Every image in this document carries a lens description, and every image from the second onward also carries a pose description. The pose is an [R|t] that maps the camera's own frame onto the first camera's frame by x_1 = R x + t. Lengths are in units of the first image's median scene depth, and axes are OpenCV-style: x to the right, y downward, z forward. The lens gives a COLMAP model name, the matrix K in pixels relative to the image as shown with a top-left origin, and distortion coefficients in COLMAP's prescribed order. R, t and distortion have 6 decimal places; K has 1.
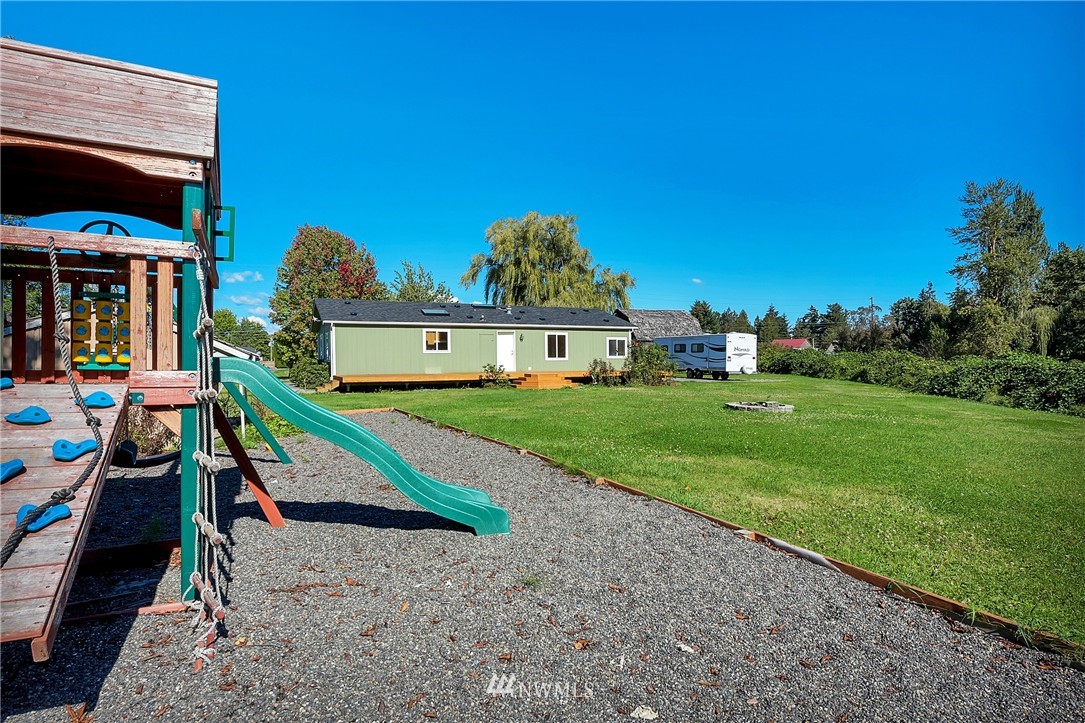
lens RADIAL K [[587.6, 0, 542.5], [0, 587.6, 361.5], [0, 0, 1]] dist [-0.000053, 0.000219]
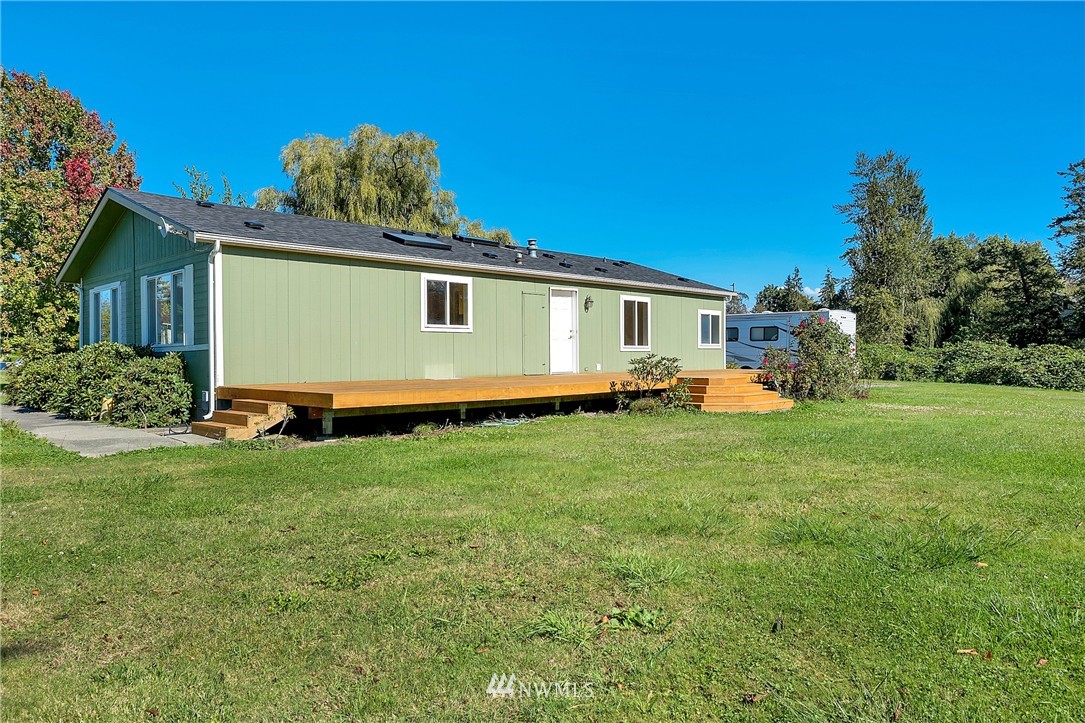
lens RADIAL K [[746.7, 0, 542.5], [0, 746.7, 361.5], [0, 0, 1]] dist [0.001177, -0.002609]
pose [[0.942345, -0.002317, 0.334634, -0.255284], [0.002498, 0.999997, -0.000111, 0.006726], [-0.334633, 0.000940, 0.942348, 0.395075]]
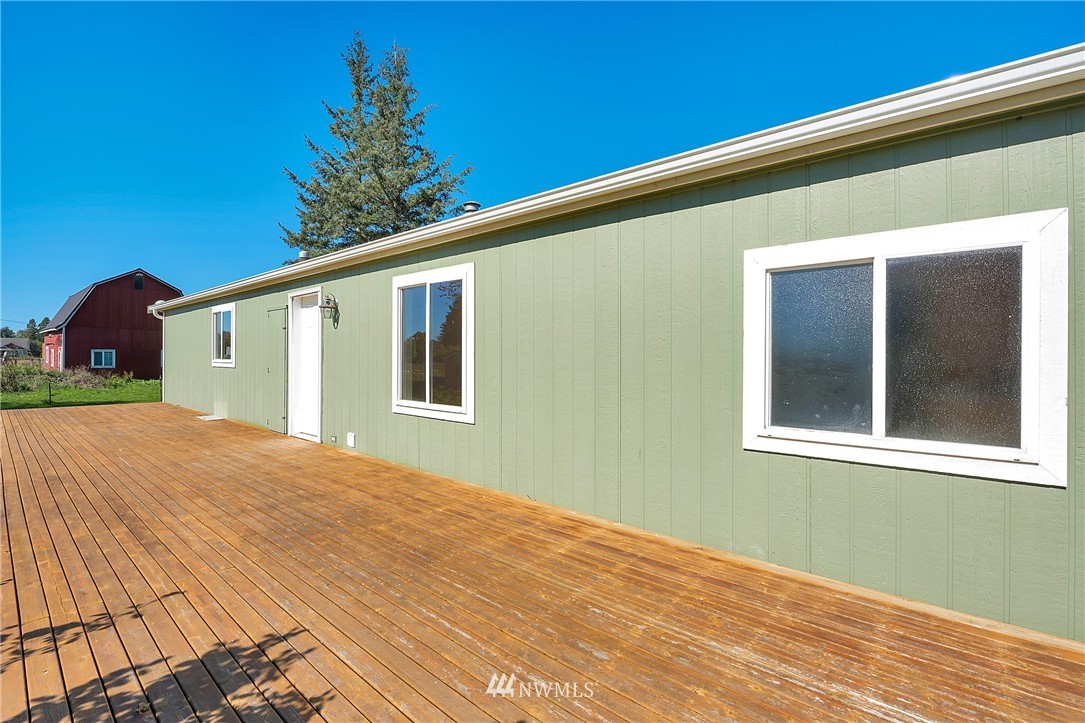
lens RADIAL K [[487.2, 0, 549.5], [0, 487.2, 379.6], [0, 0, 1]] dist [-0.000962, -0.000095]
pose [[0.377703, 0.051888, -0.924472, 0.177475], [-0.014086, 0.998635, 0.050295, -0.021512], [0.925819, -0.005975, 0.377919, 0.925457]]
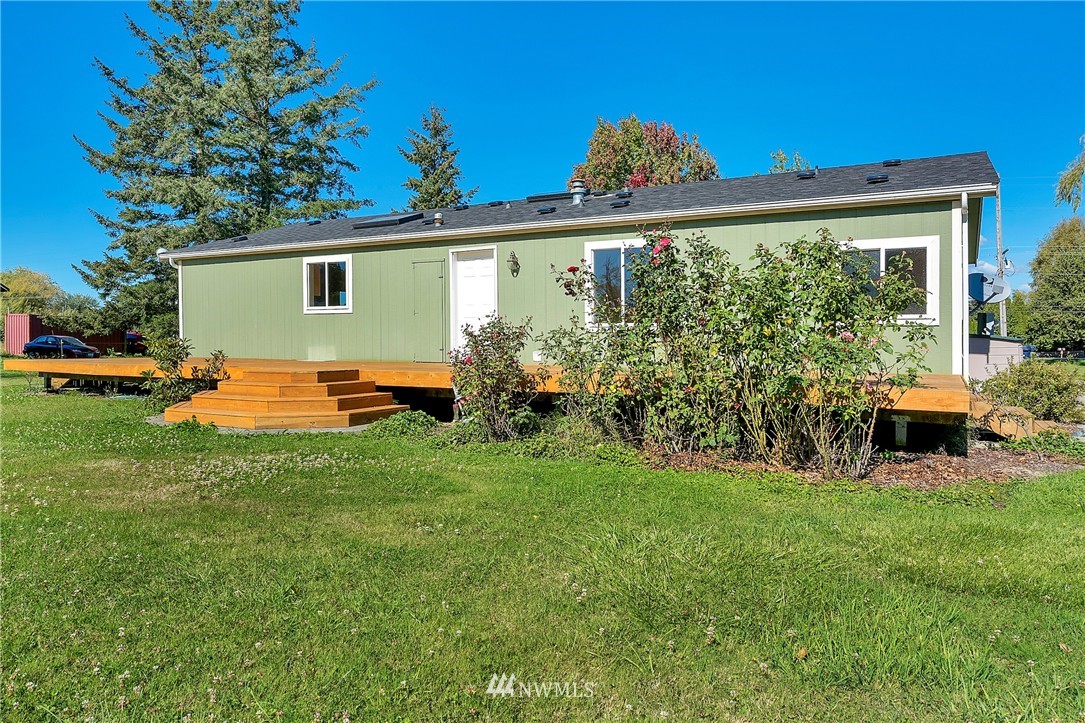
lens RADIAL K [[746.7, 0, 542.5], [0, 746.7, 361.5], [0, 0, 1]] dist [0.001177, -0.002609]
pose [[0.538521, 0.029070, -0.842110, 0.308265], [-0.019711, 0.999566, 0.021900, 0.004745], [0.842381, 0.004805, 0.538861, 0.722053]]
